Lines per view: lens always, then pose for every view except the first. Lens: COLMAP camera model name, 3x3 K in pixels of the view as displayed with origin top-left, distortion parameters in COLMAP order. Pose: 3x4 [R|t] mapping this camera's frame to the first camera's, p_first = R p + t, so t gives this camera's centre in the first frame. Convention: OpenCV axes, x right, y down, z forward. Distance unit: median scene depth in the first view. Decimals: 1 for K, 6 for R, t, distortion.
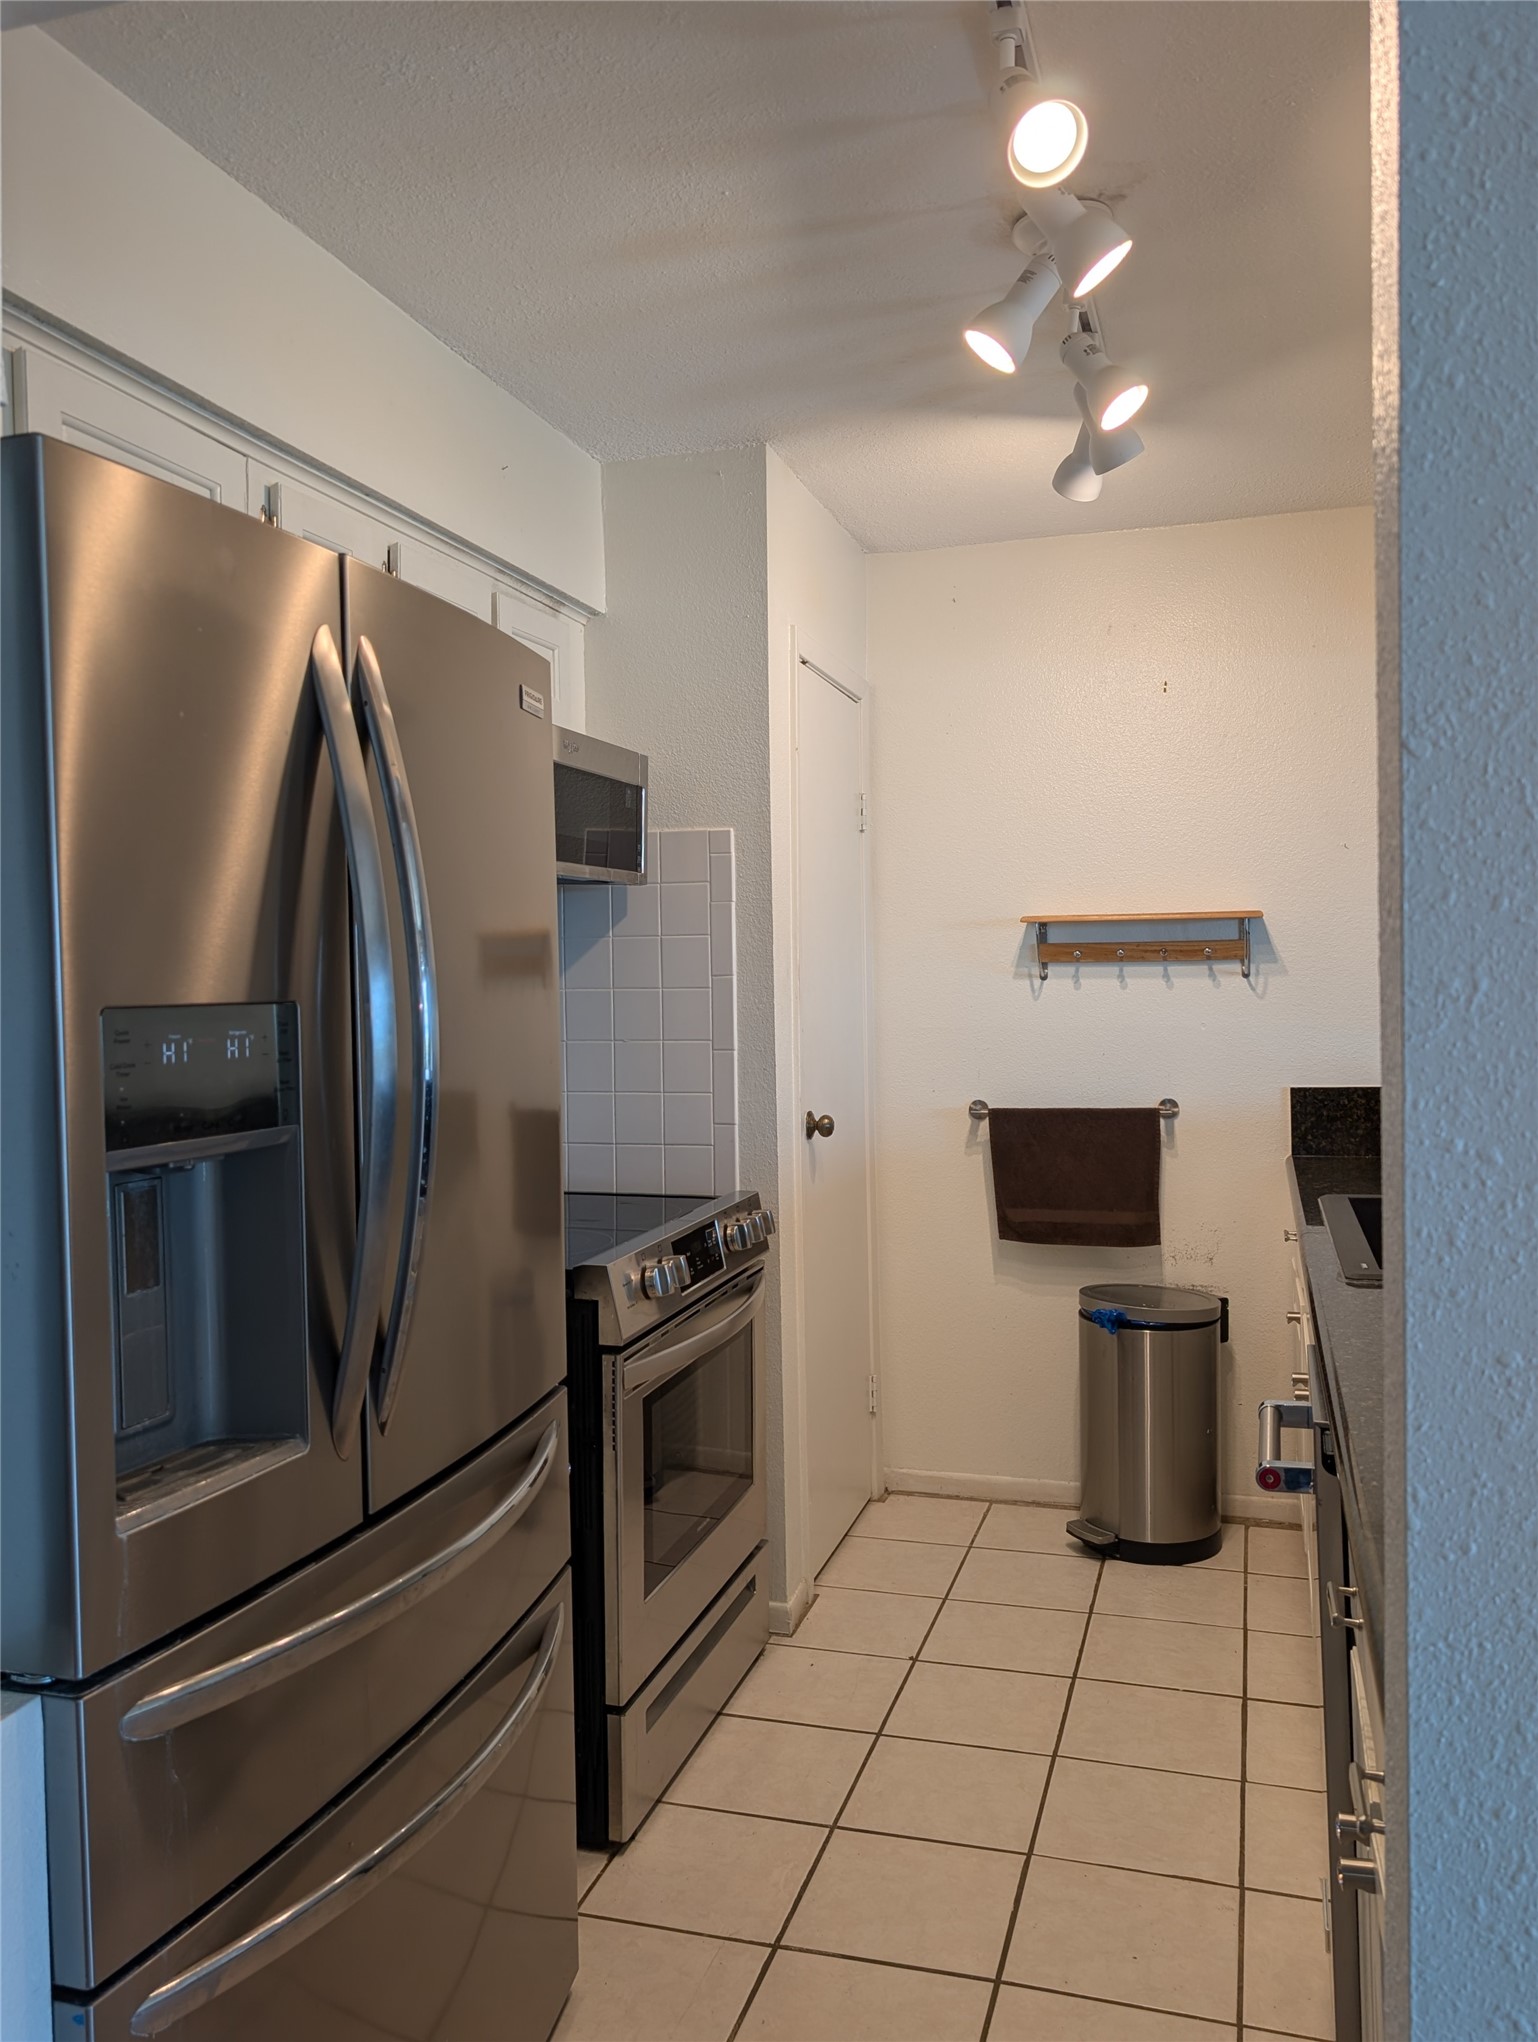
lens RADIAL K [[1577.6, 0, 766.5], [0, 1577.6, 1043.8], [0, 0, 1]] dist [0.014242, 0.002386]
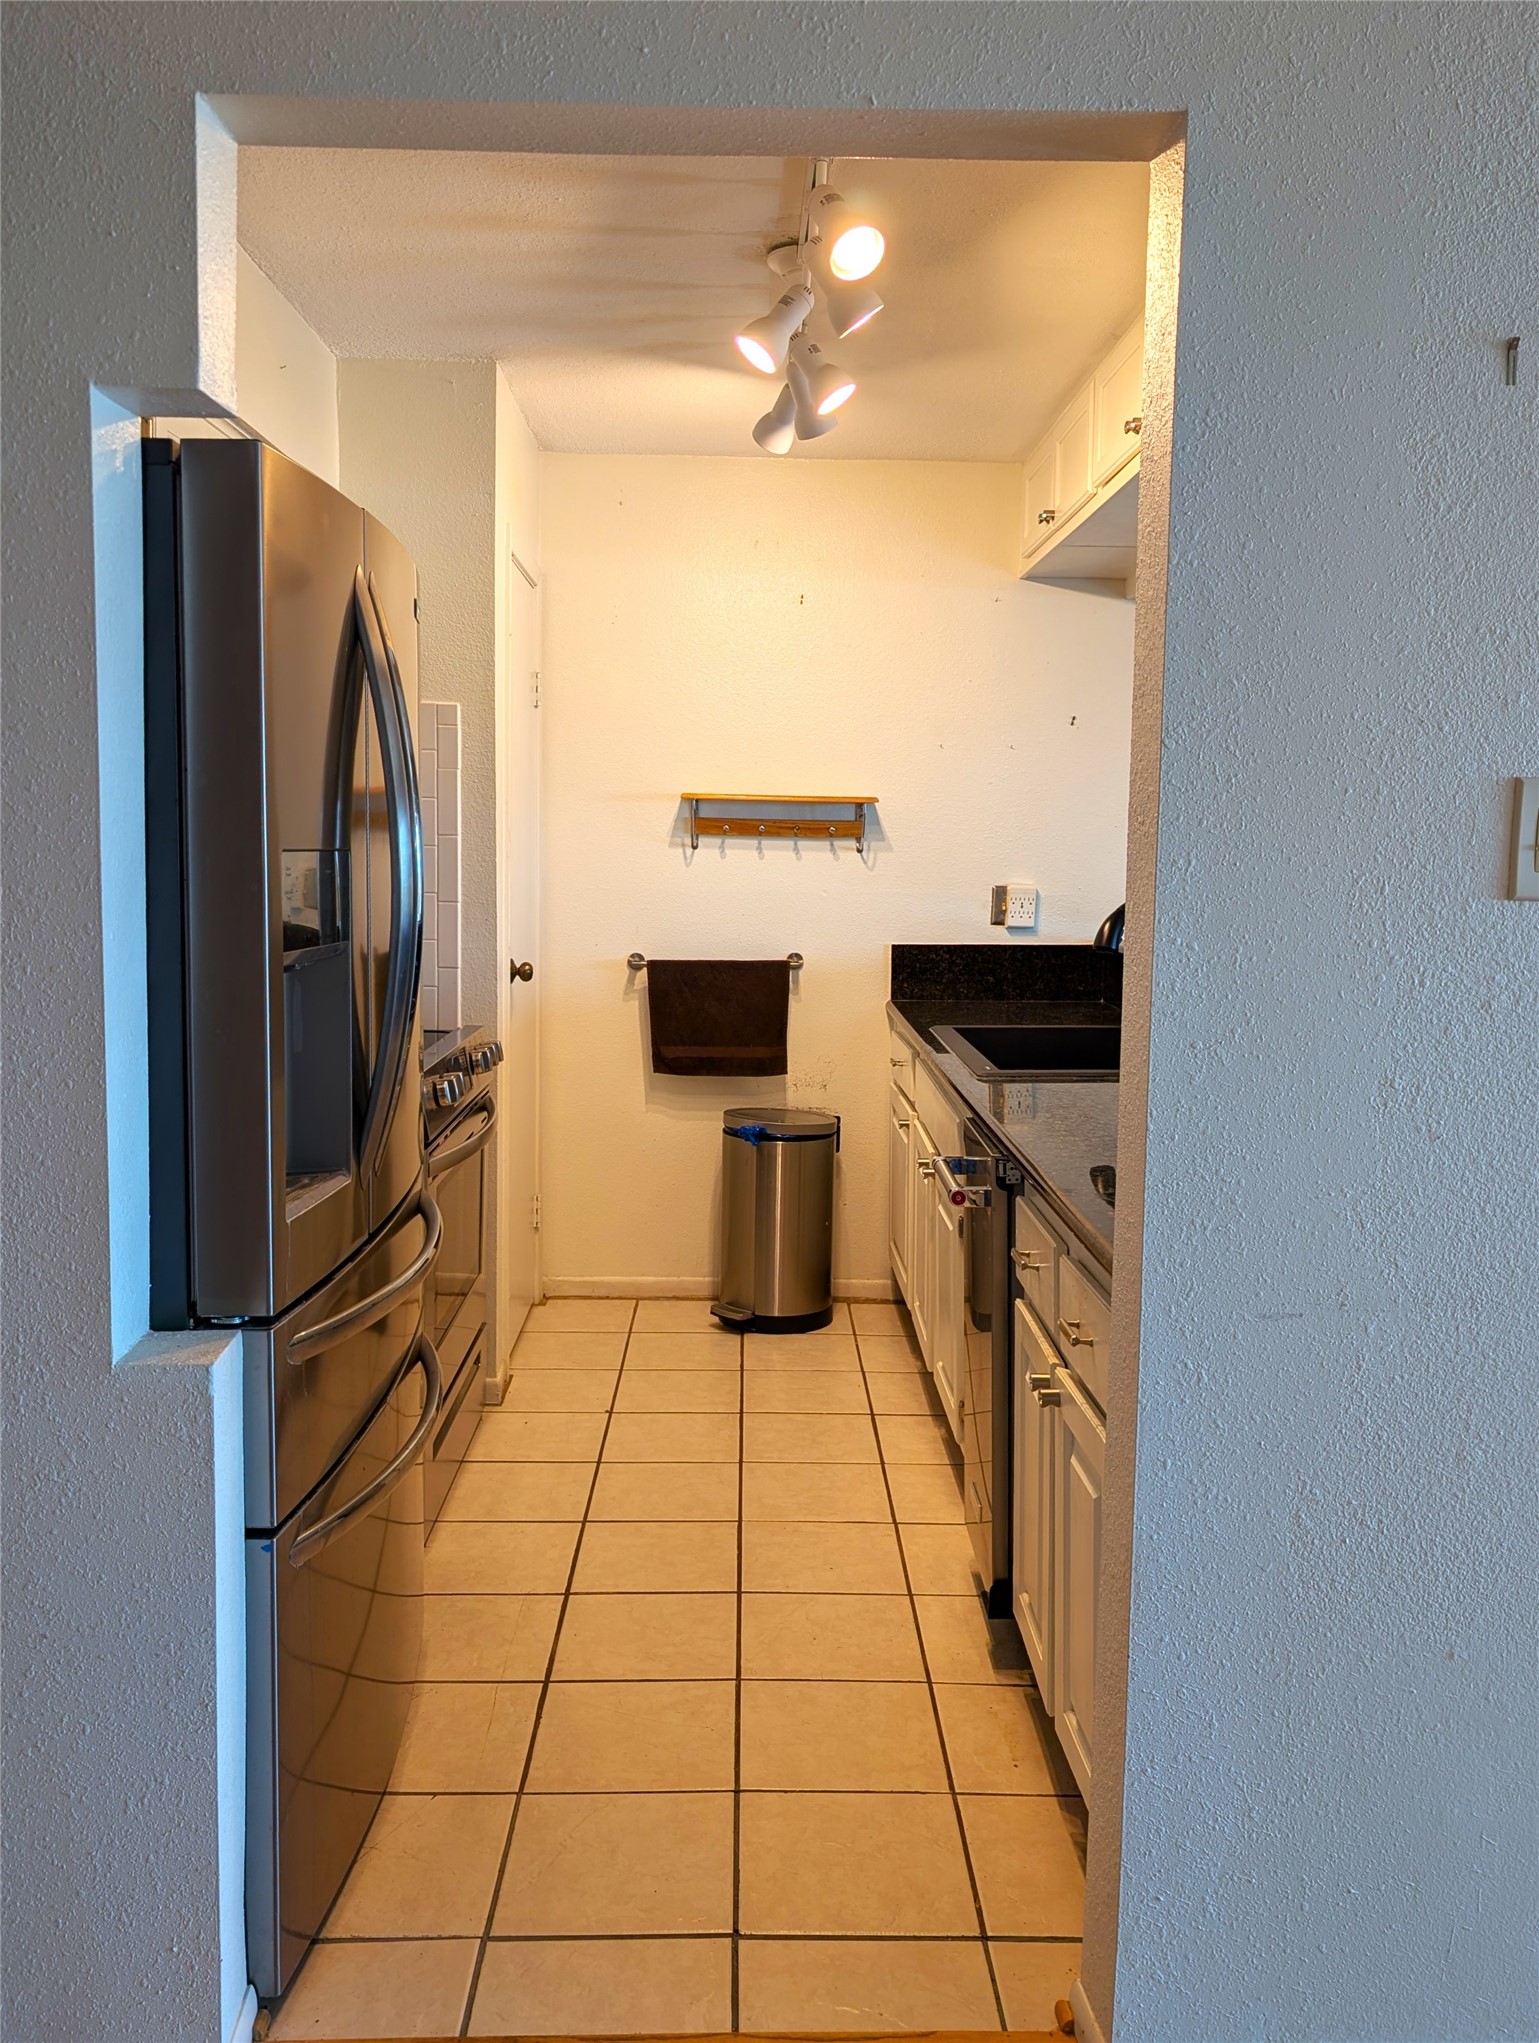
lens RADIAL K [[1671.8, 0, 769.5], [0, 1671.8, 1021.5], [0, 0, 1]] dist [0.151592, -0.350939]
pose [[0.949367, -0.000743, 0.314167, -0.163141], [-0.019449, 0.997940, 0.061131, 0.009825], [-0.313565, -0.064146, 0.947398, -0.197229]]
